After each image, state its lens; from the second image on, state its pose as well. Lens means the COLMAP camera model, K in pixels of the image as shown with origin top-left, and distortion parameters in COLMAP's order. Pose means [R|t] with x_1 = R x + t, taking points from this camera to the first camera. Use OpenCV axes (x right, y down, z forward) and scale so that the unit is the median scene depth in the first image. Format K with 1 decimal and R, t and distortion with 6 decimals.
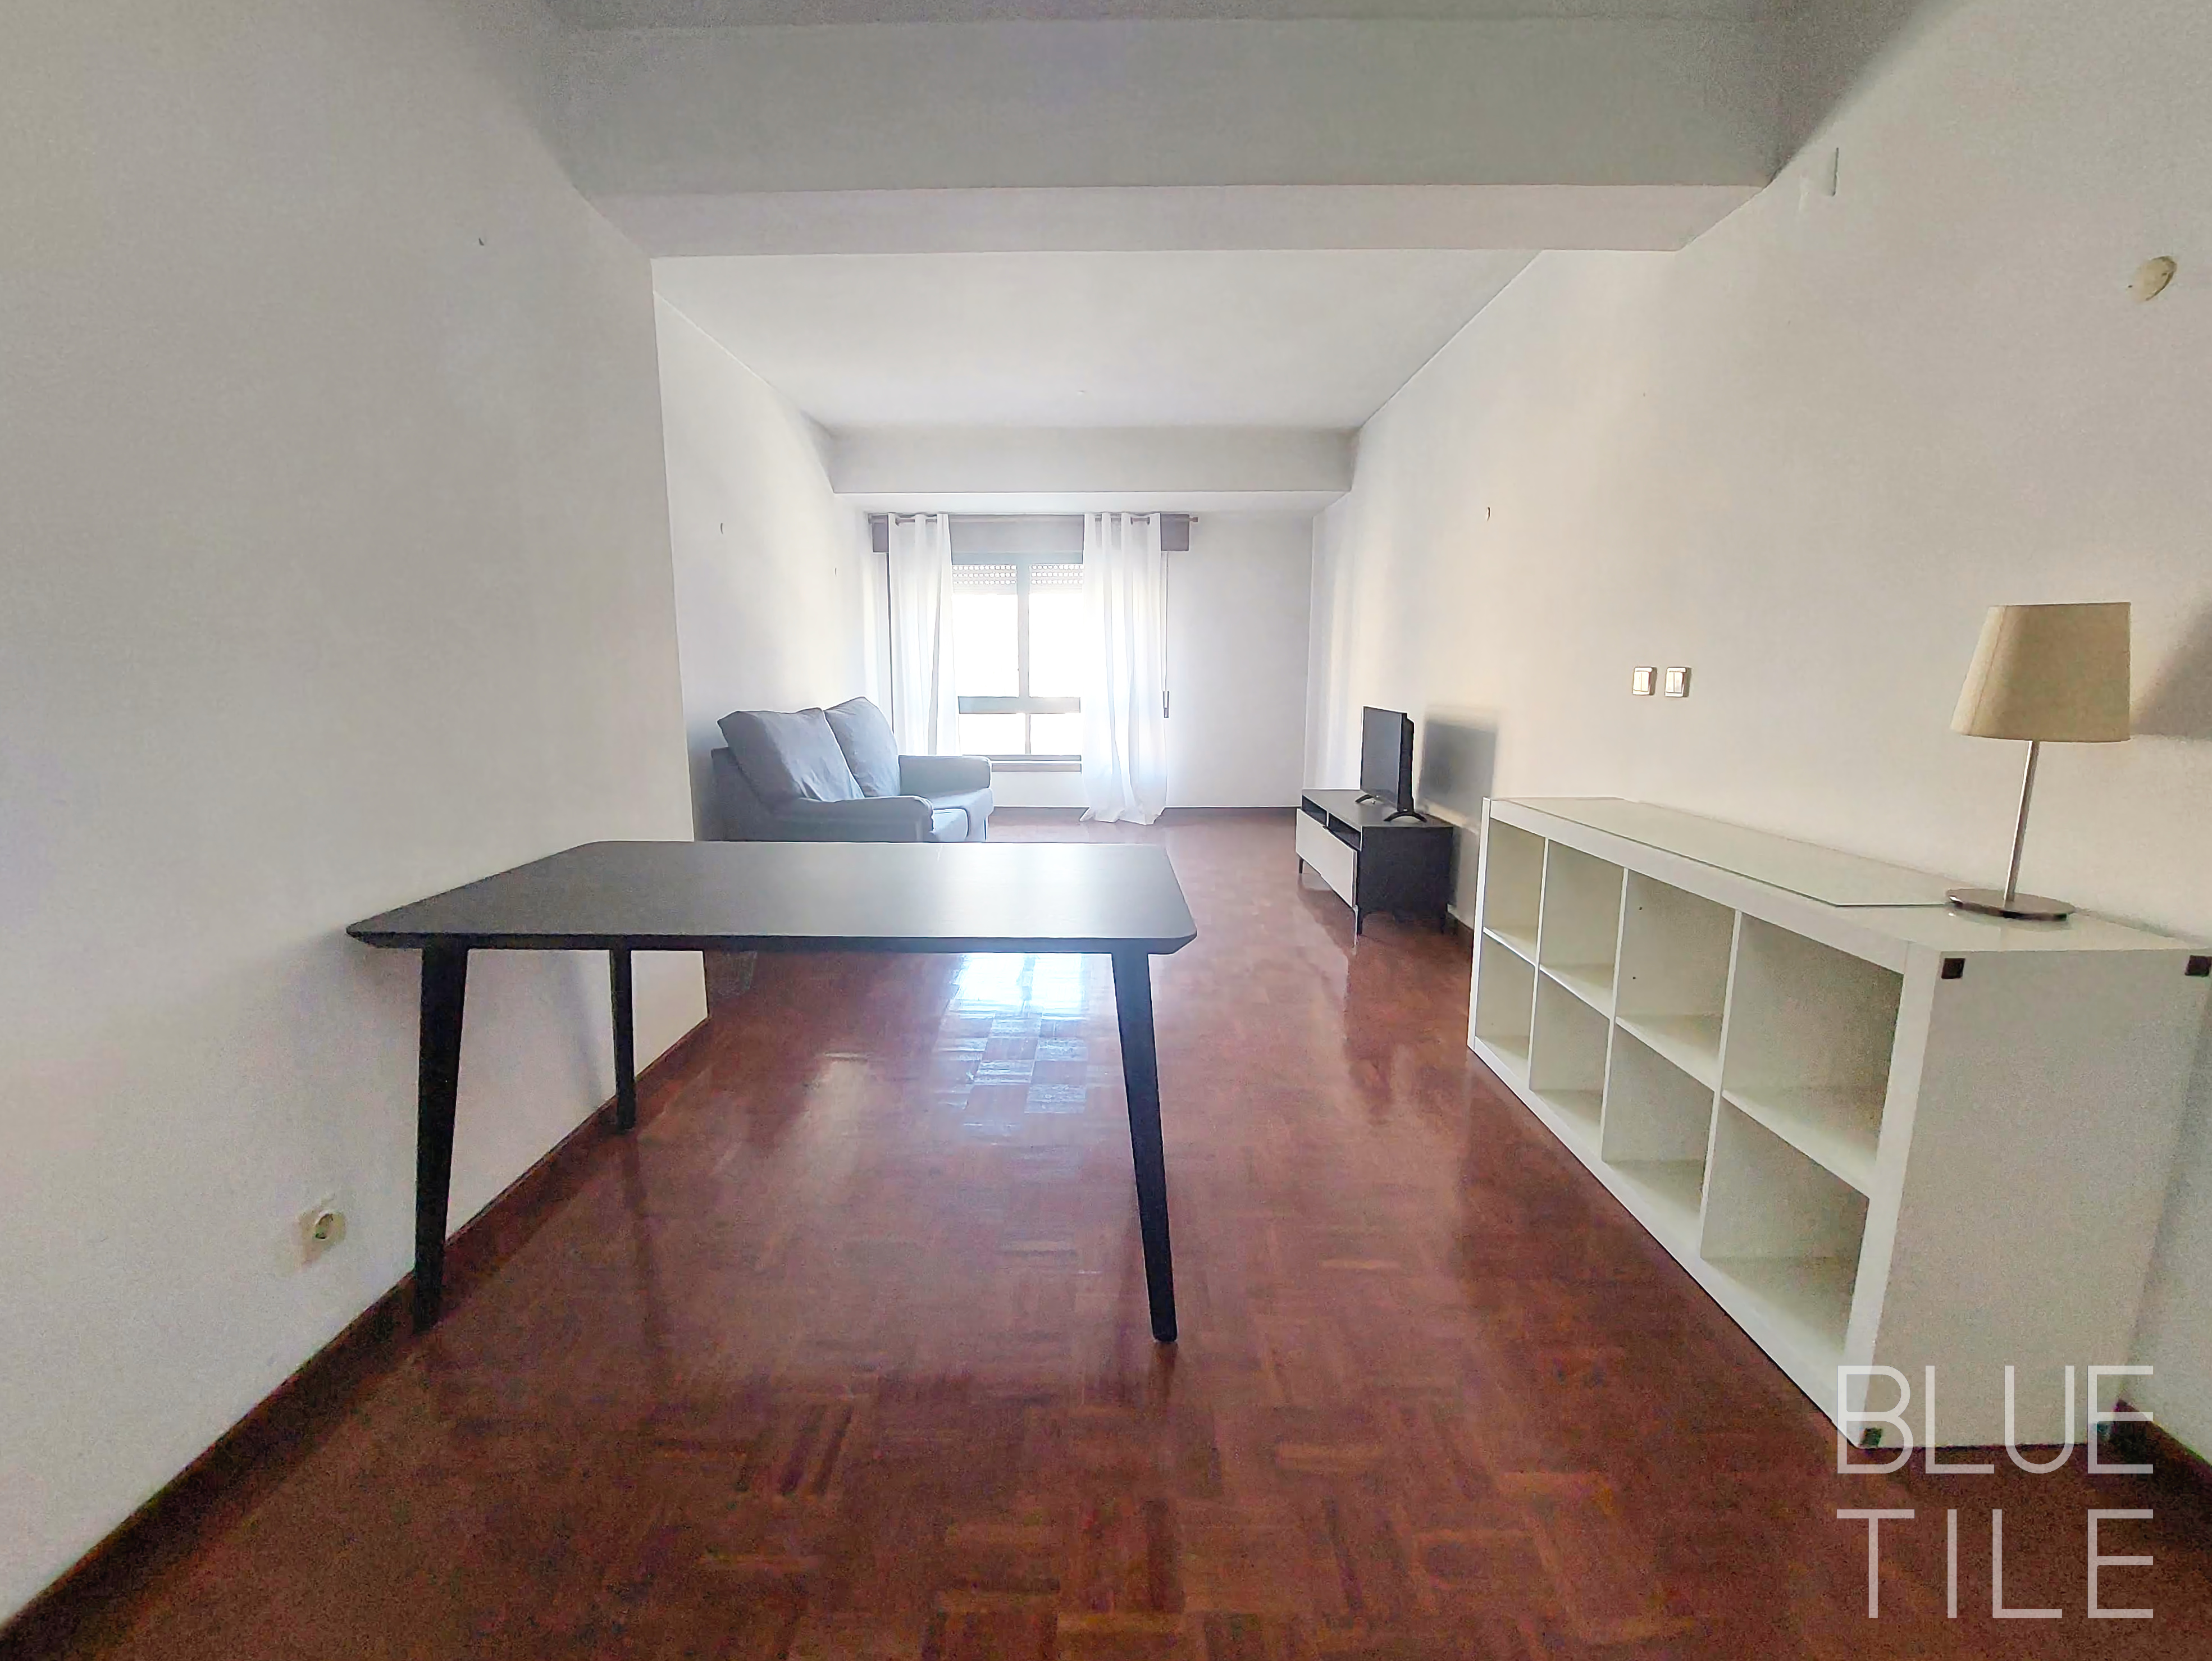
lens RADIAL K [[902.3, 0, 1097.9], [0, 902.3, 833.0], [0, 0, 1]] dist [0.011504, -0.010358]
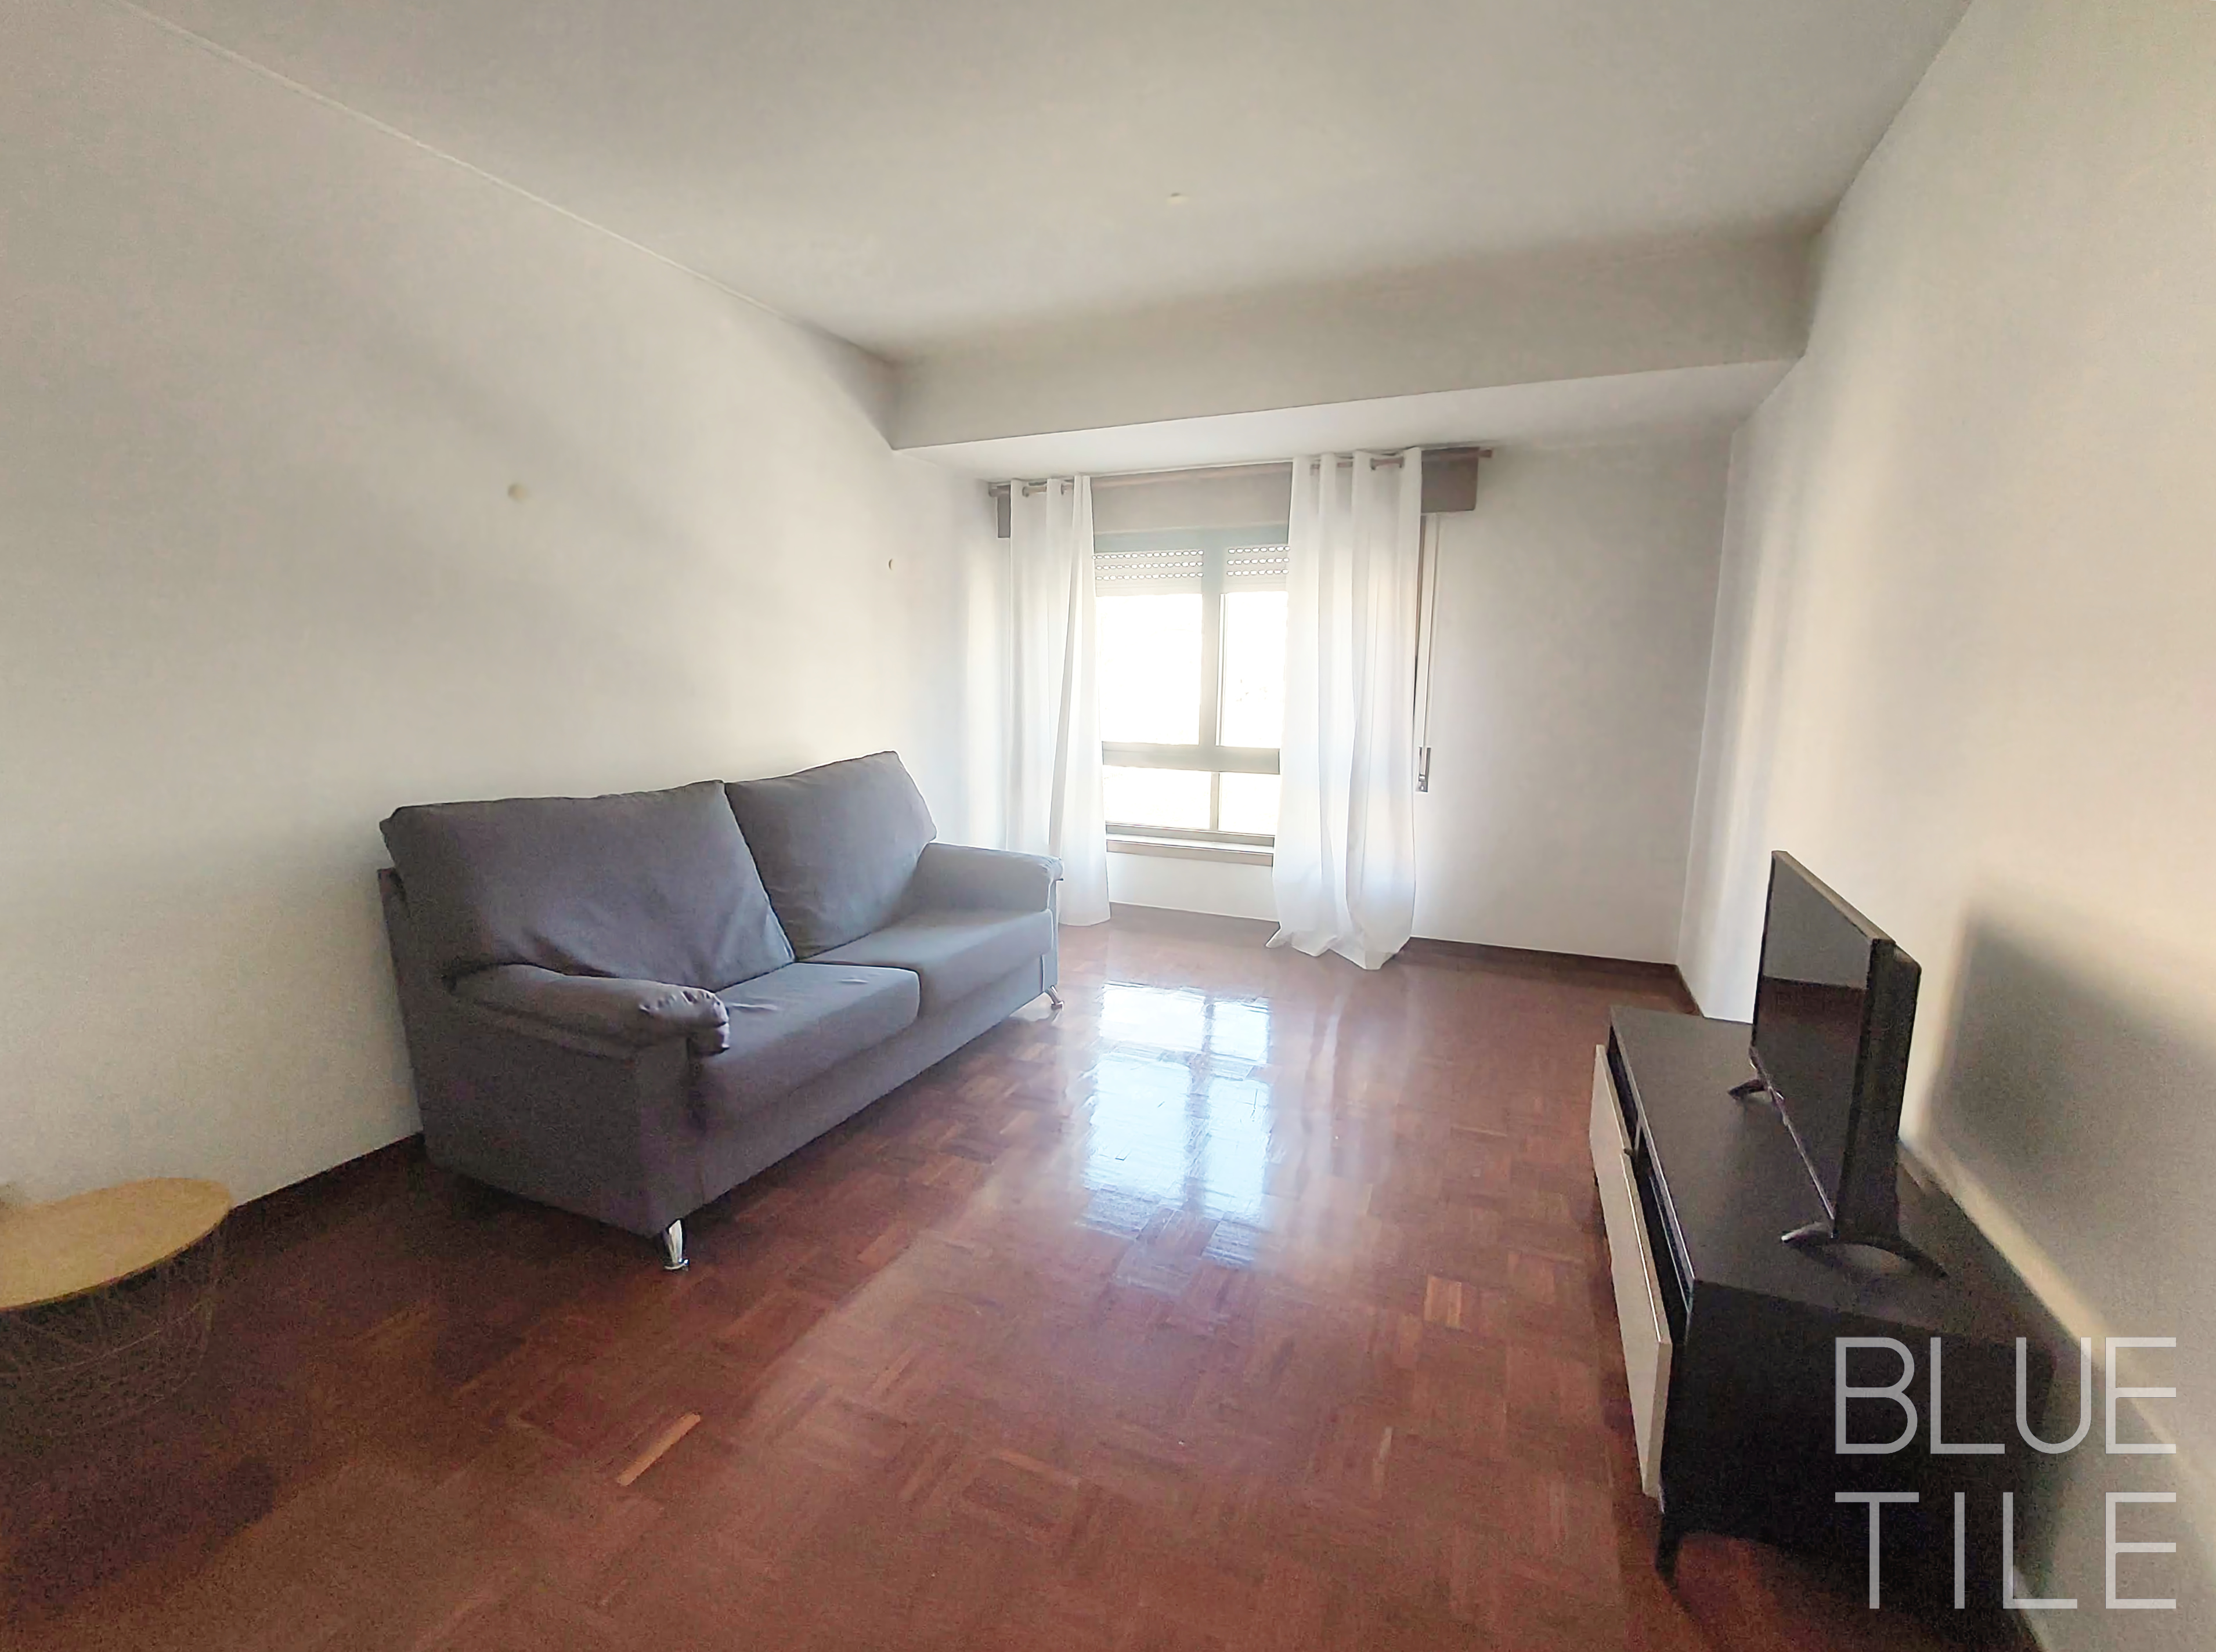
lens RADIAL K [[939.3, 0, 1119.1], [0, 939.3, 836.9], [0, 0, 1]] dist [0.000144, -0.000301]
pose [[0.925819, 0.071725, -0.371100, 0.130357], [-0.076613, 0.997060, 0.001576, -0.088454], [0.370122, 0.026972, 0.928591, 0.367332]]
